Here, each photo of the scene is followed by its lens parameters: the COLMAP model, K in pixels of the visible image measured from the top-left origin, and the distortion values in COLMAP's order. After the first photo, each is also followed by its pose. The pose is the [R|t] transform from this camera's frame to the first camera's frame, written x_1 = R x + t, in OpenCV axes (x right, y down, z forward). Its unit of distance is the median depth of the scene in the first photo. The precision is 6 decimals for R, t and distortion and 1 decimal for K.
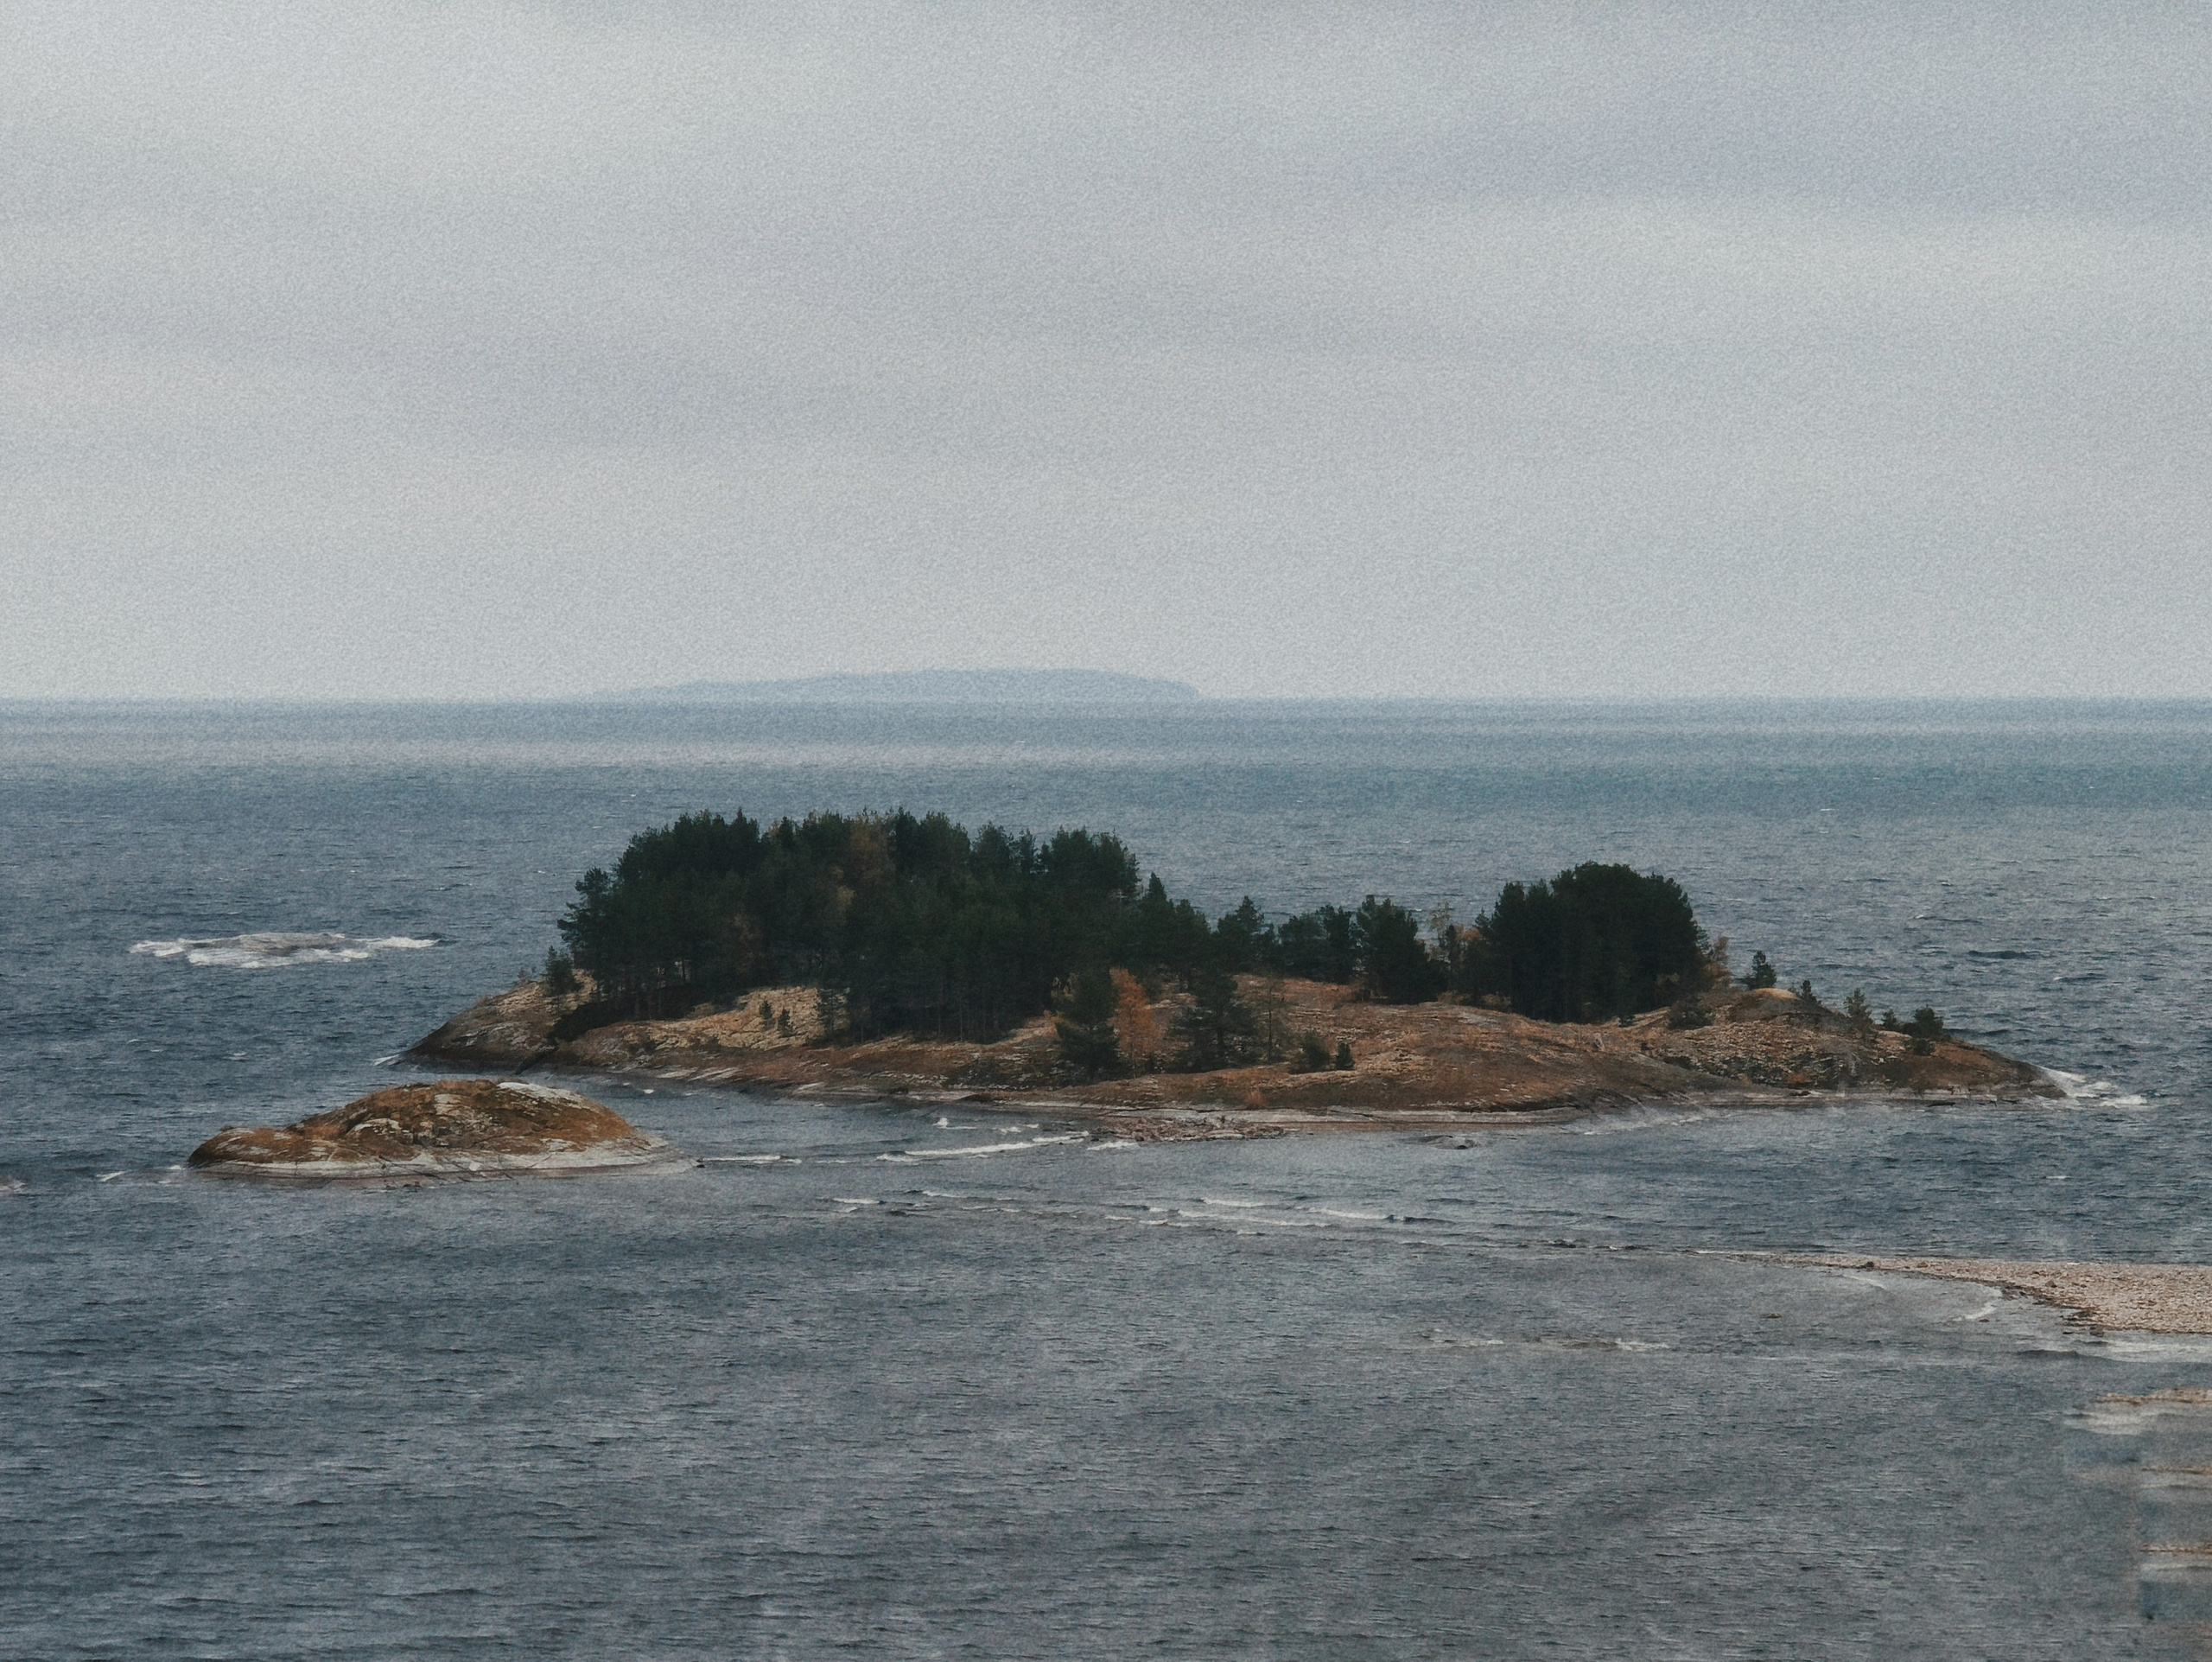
lens RADIAL K [[8992.8, 0, 1105.2], [0, 8992.8, 832.6], [0, 0, 1]] dist [0.125530, 0.000000]
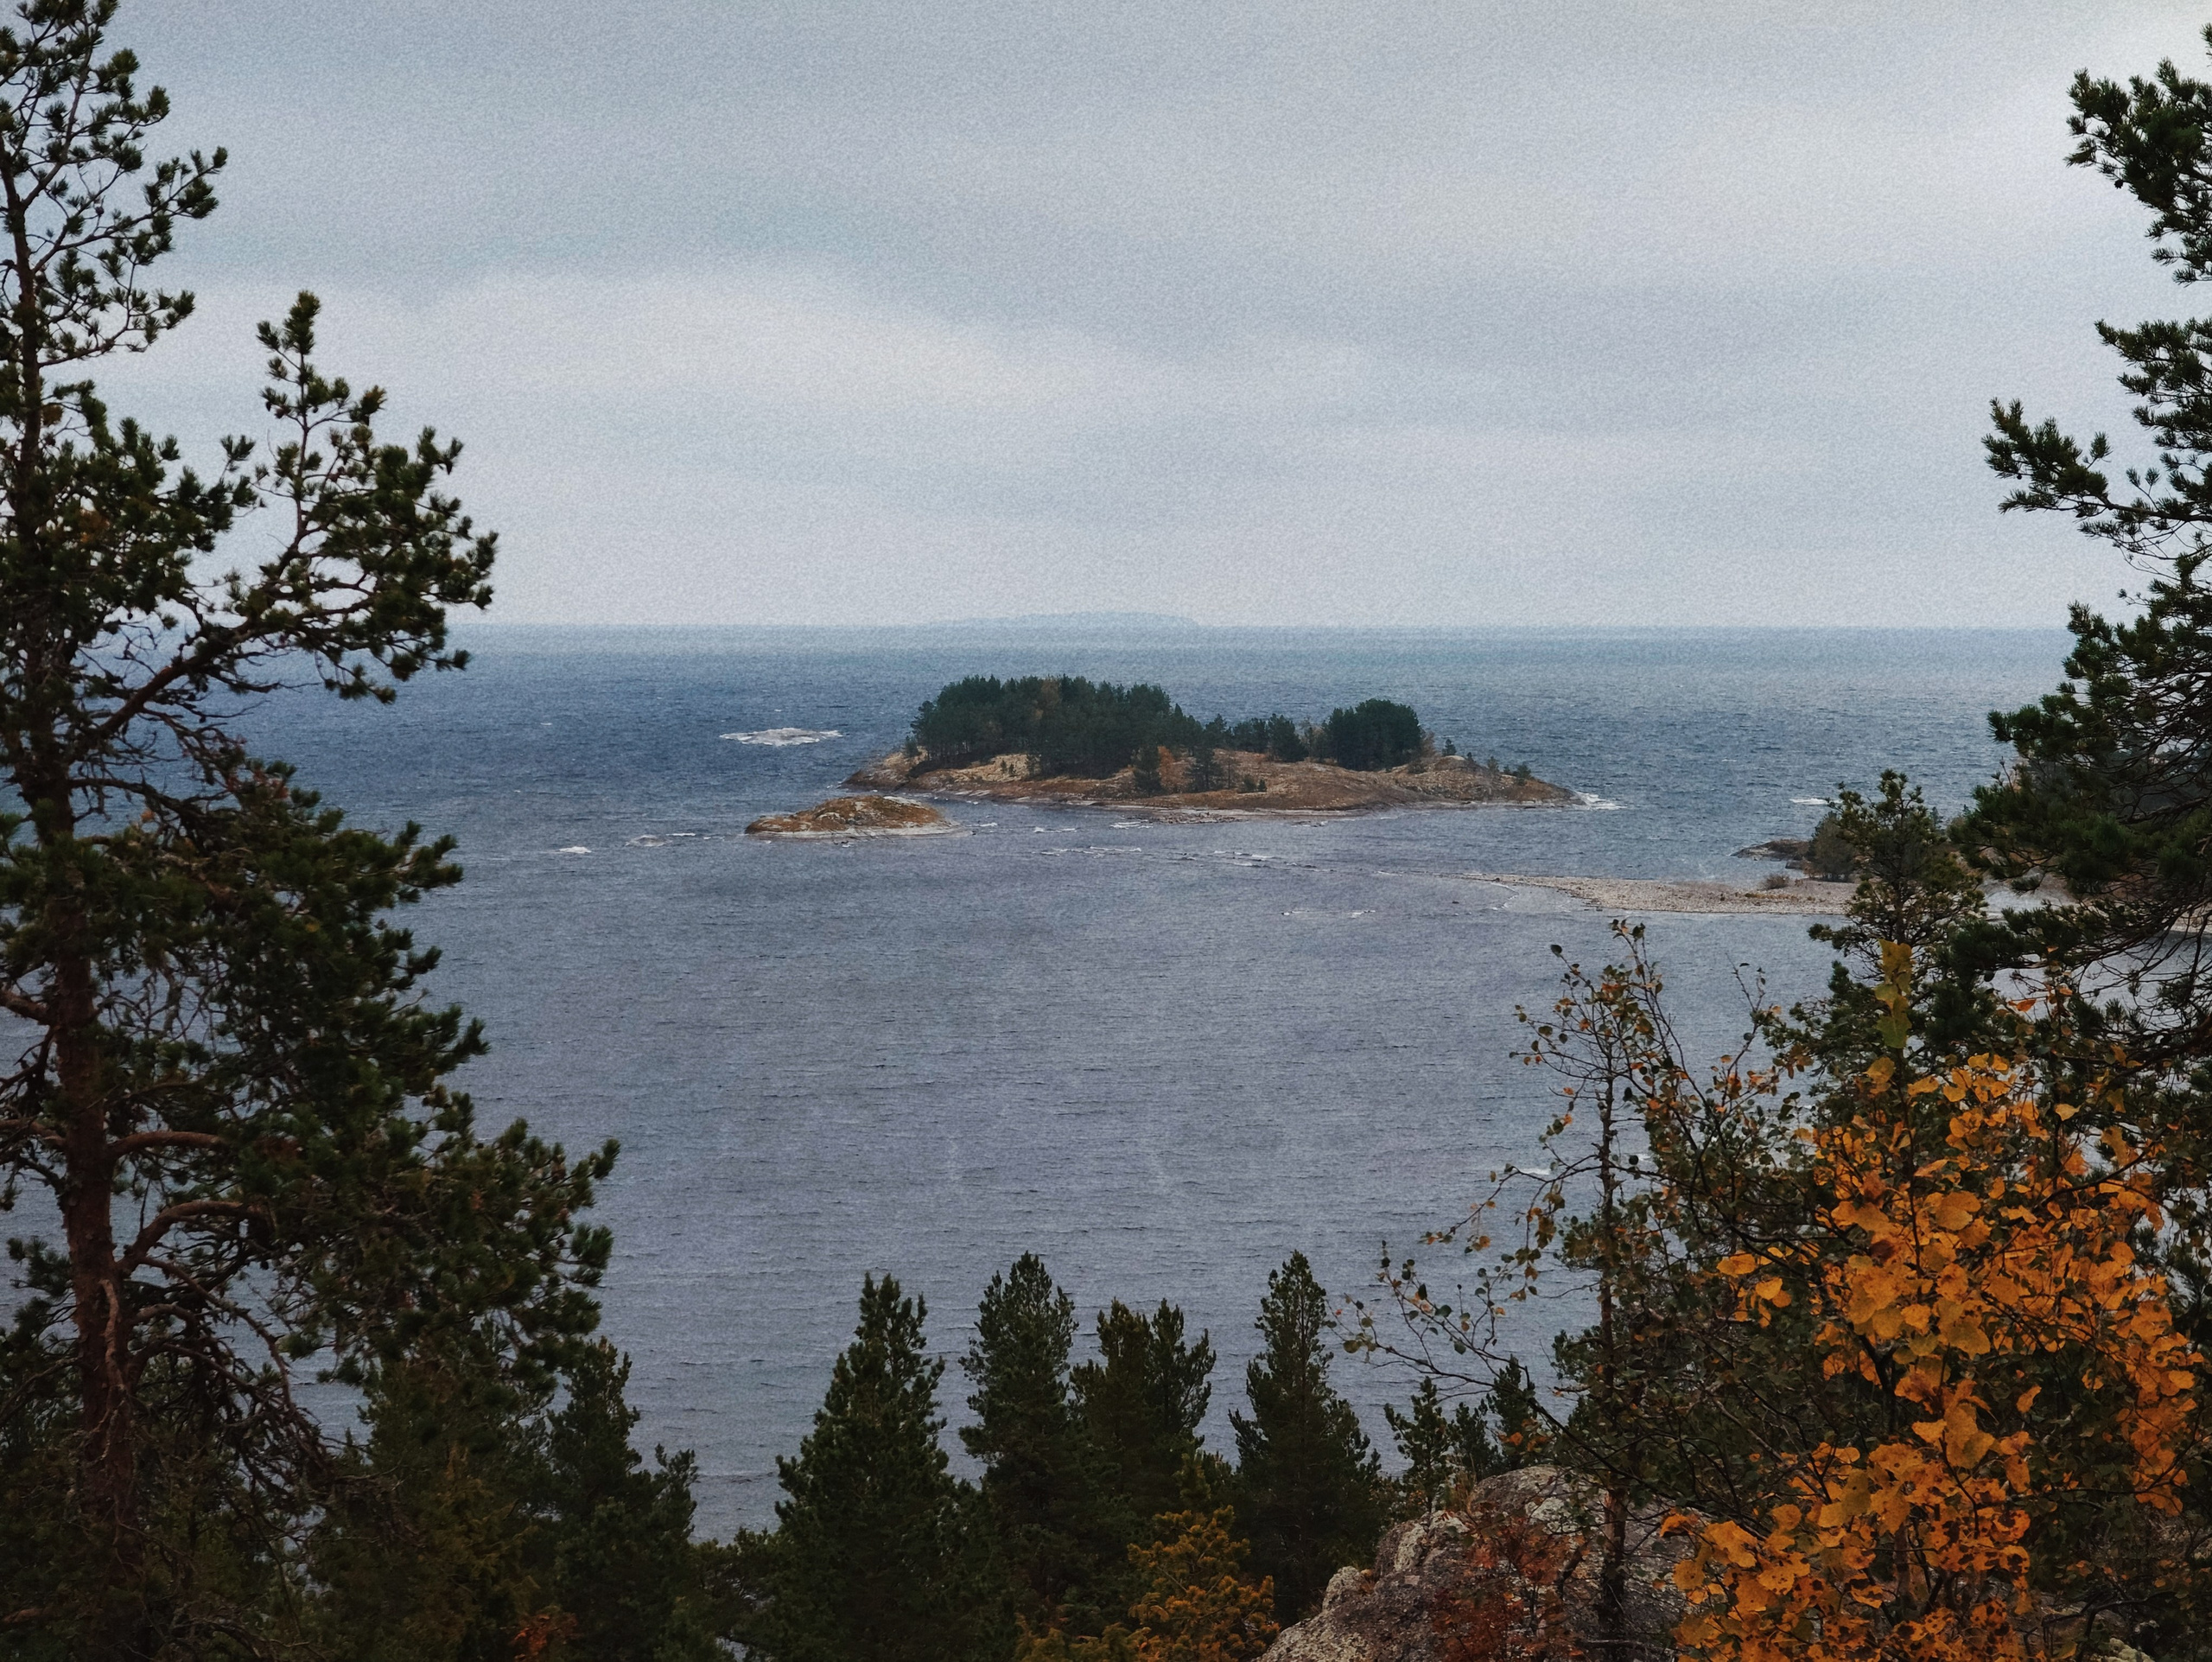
lens RADIAL K [[4607.0, 0, 1107.5], [0, 4607.0, 829.1], [0, 0, 1]] dist [-0.000724, 0.000000]
pose [[0.999997, 0.002166, -0.000850, -0.010867], [-0.002135, 0.999391, 0.034841, -0.004104], [0.000925, -0.034839, 0.999393, -0.143383]]
